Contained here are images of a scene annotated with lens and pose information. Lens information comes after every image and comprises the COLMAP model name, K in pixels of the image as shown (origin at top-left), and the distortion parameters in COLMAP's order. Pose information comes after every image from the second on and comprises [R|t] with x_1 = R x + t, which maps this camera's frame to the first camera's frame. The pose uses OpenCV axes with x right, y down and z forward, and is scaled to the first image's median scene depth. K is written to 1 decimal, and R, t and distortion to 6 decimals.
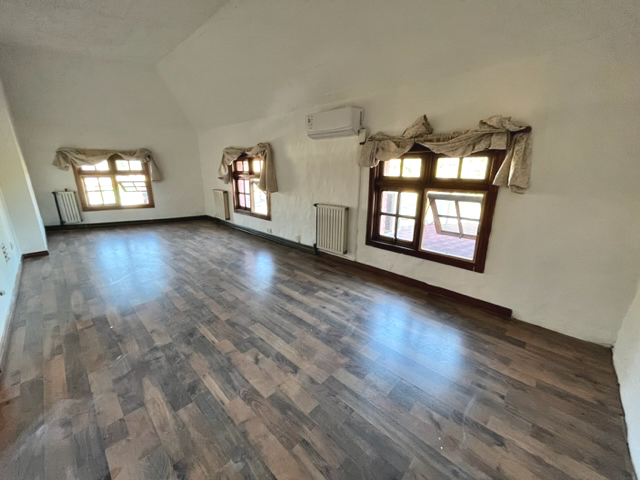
lens RADIAL K [[258.6, 0, 320.5], [0, 258.6, 238.7], [0, 0, 1]] dist [-0.000185, 0.000812]
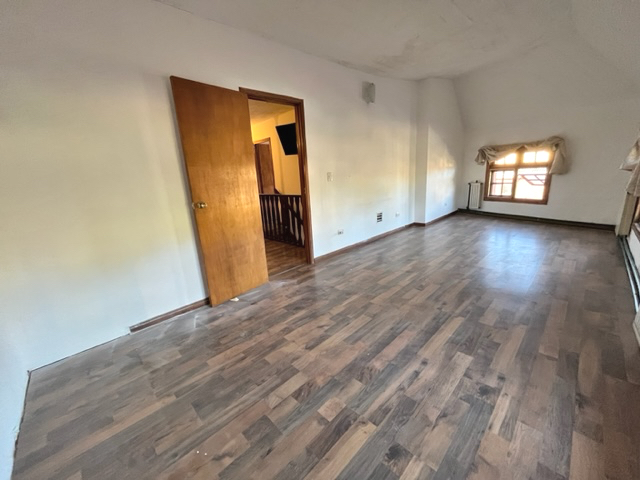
lens RADIAL K [[258.6, 0, 322.5], [0, 258.6, 243.2], [0, 0, 1]] dist [-0.000185, 0.000812]
pose [[-0.023609, 0.258077, -0.965836, 0.634003], [-0.203766, 0.944582, 0.257379, -0.171177], [0.978735, 0.202881, 0.030286, 0.662234]]
